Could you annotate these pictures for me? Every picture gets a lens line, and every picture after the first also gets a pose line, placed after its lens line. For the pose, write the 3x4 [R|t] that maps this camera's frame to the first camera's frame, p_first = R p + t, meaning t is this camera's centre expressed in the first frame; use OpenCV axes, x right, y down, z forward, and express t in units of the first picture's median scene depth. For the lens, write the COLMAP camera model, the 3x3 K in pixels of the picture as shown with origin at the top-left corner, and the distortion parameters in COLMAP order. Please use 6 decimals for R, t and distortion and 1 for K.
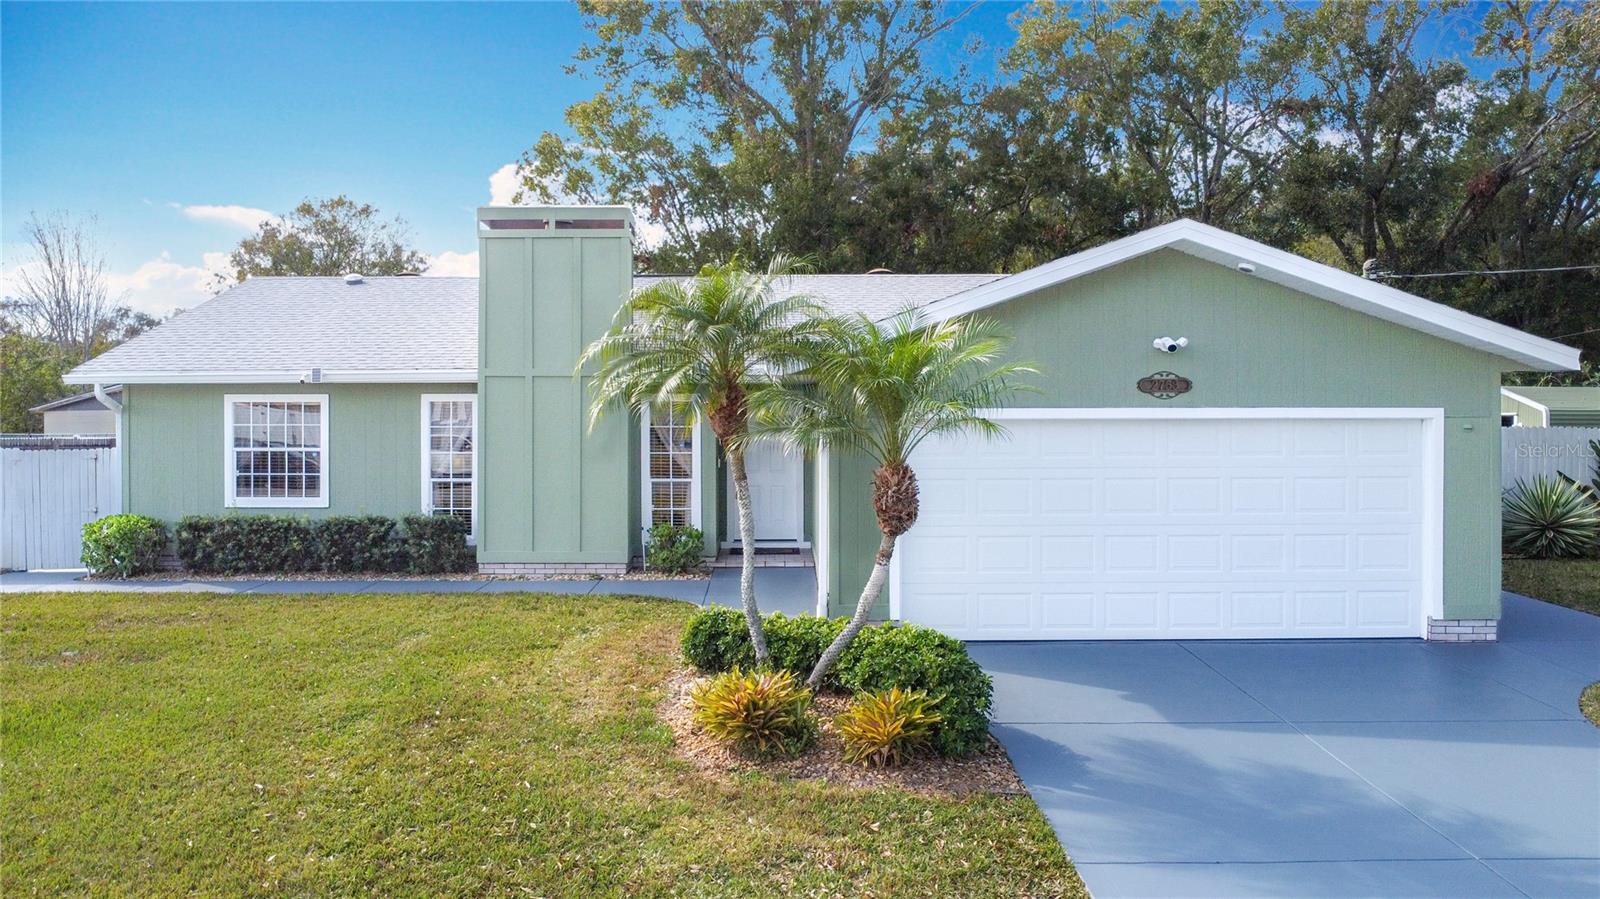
lens RADIAL K [[1227.3, 0, 800.0], [0, 1227.3, 449.5], [0, 0, 1]] dist [0.000151, -0.067721]
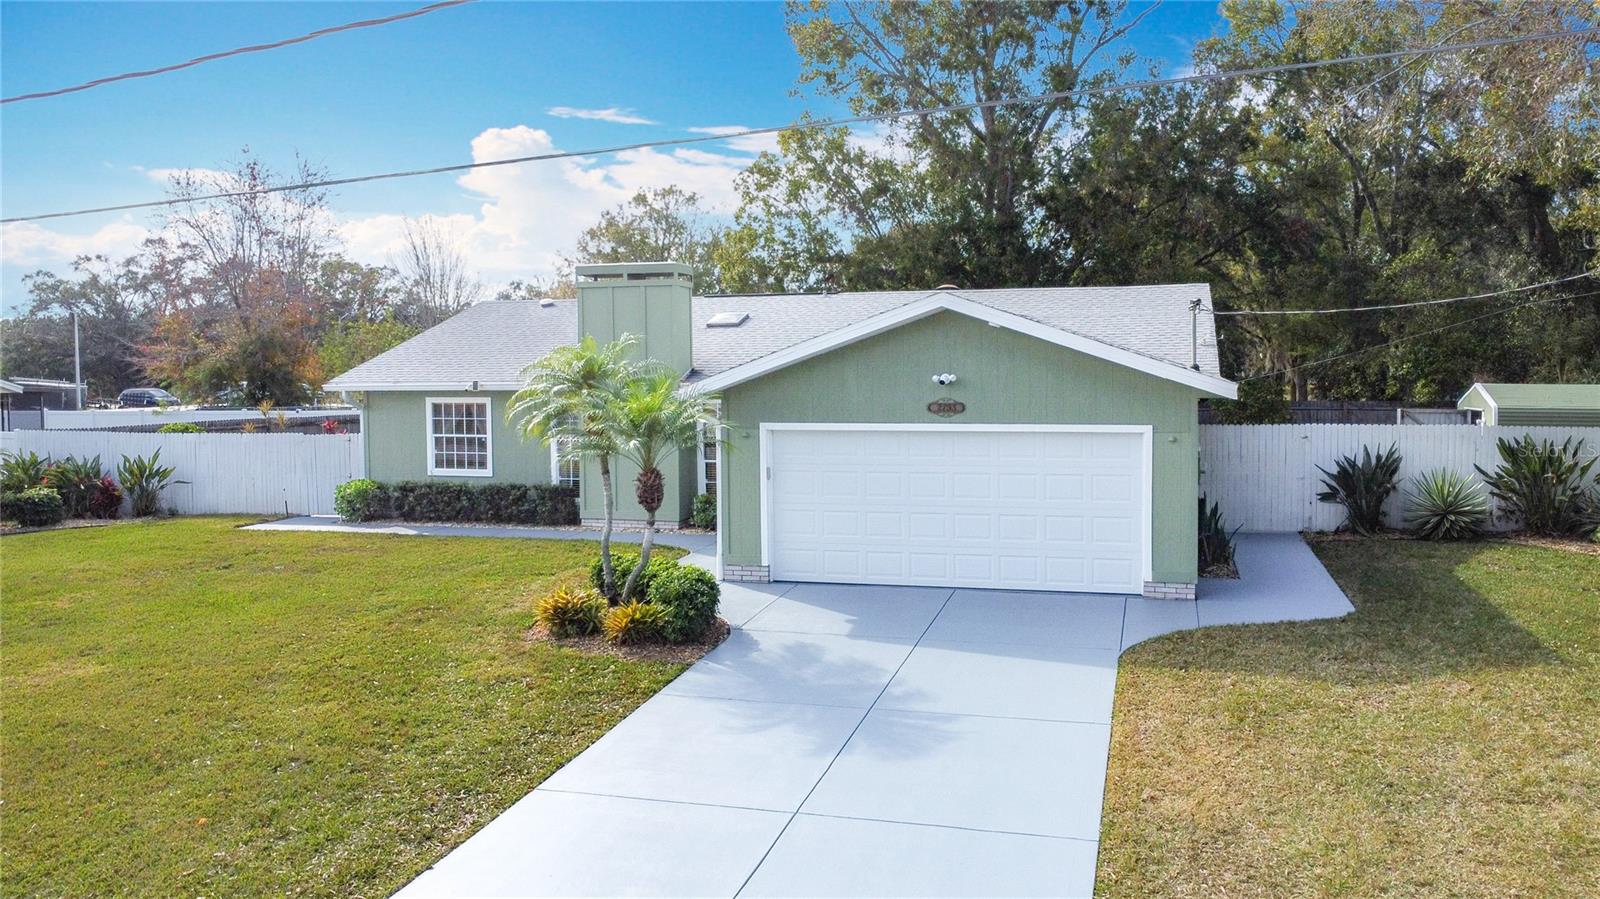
lens RADIAL K [[1142.3, 0, 800.0], [0, 1142.3, 477.7], [0, 0, 1]] dist [0.004086, 0.000347]
pose [[0.969465, 0.017816, -0.244582, 0.302961], [-0.003787, 0.998326, 0.057712, -0.031162], [0.245201, -0.055023, 0.967910, -0.212524]]
